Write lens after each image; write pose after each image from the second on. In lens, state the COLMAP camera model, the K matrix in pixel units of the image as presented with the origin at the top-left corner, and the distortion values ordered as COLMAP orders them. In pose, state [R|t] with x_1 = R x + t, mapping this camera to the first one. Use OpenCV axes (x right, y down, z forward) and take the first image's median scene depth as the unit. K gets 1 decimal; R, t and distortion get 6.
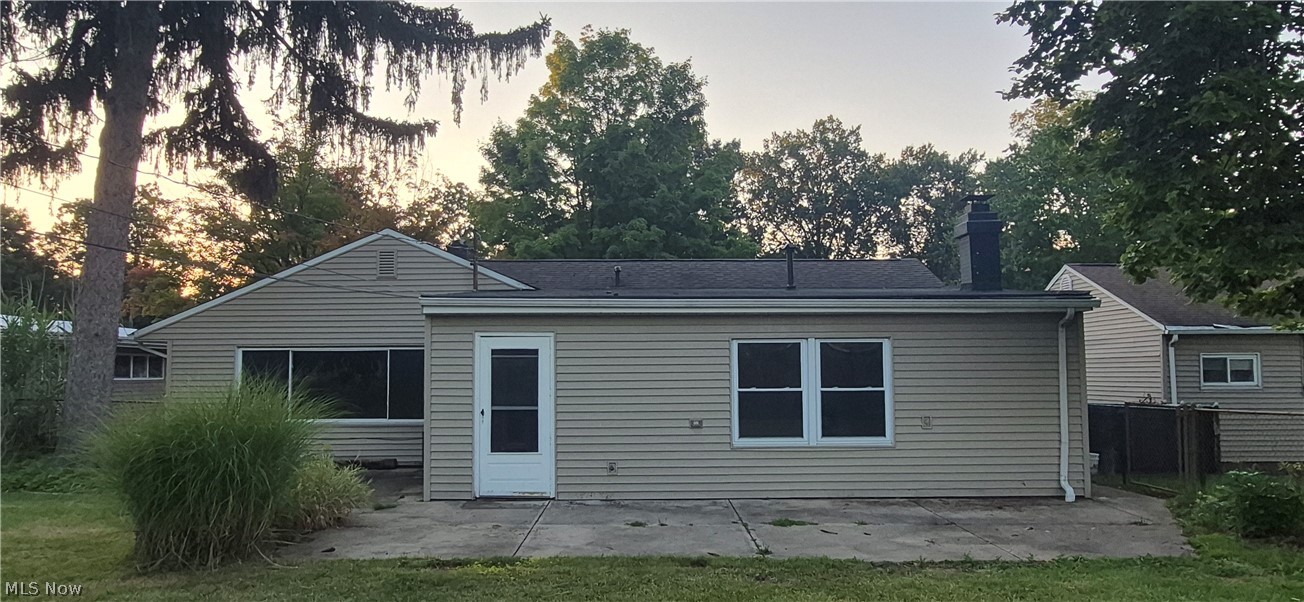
lens RADIAL K [[915.4, 0, 653.2], [0, 915.4, 326.2], [0, 0, 1]] dist [-0.002500, 0.000733]
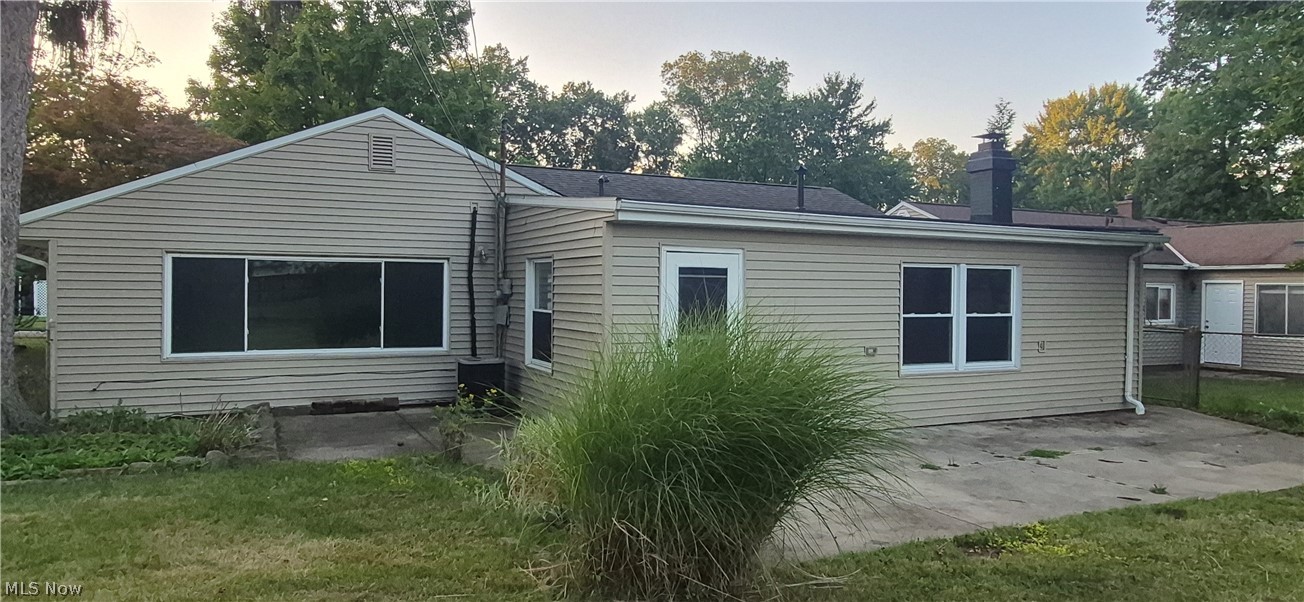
lens RADIAL K [[838.5, 0, 644.8], [0, 838.5, 294.3], [0, 0, 1]] dist [0.000626, 0.004126]
pose [[0.903518, 0.010090, 0.428432, -0.528944], [-0.035937, 0.997985, 0.052284, 0.010866], [-0.427041, -0.062636, 0.902060, 0.324698]]
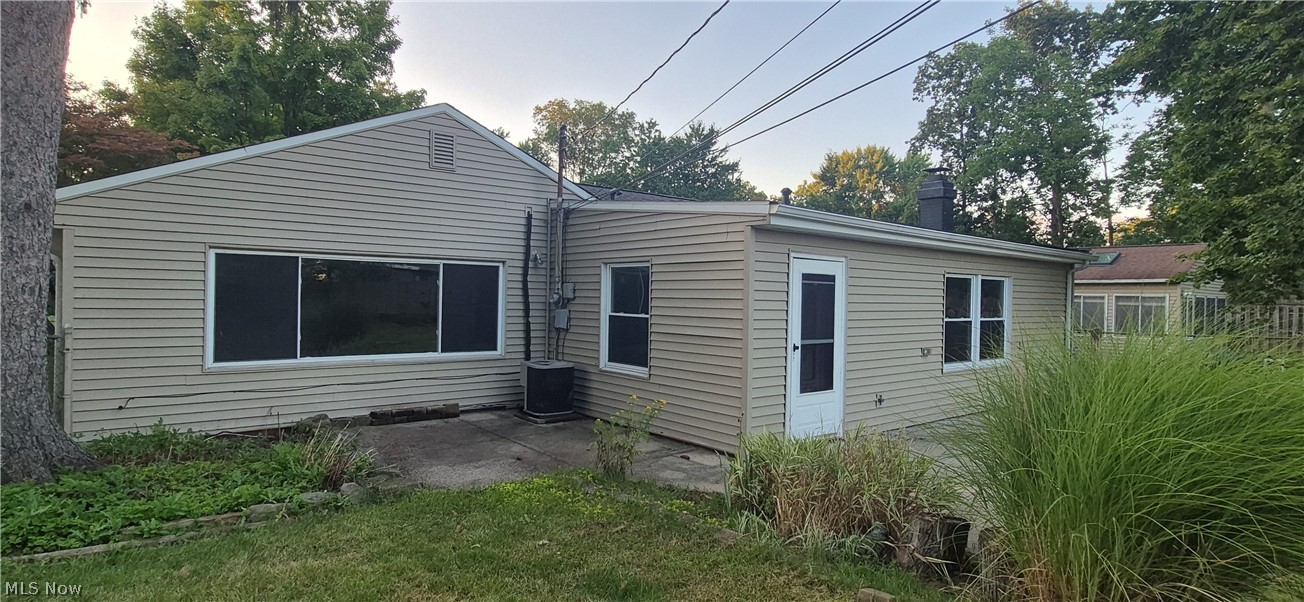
lens RADIAL K [[669.9, 0, 652.0], [0, 669.9, 301.0], [0, 0, 1]] dist [0.003038, 0.000194]
pose [[0.780492, 0.014597, 0.624995, -0.672595], [-0.054475, 0.997513, 0.044730, 0.030403], [-0.622787, -0.068958, 0.779346, 0.598117]]
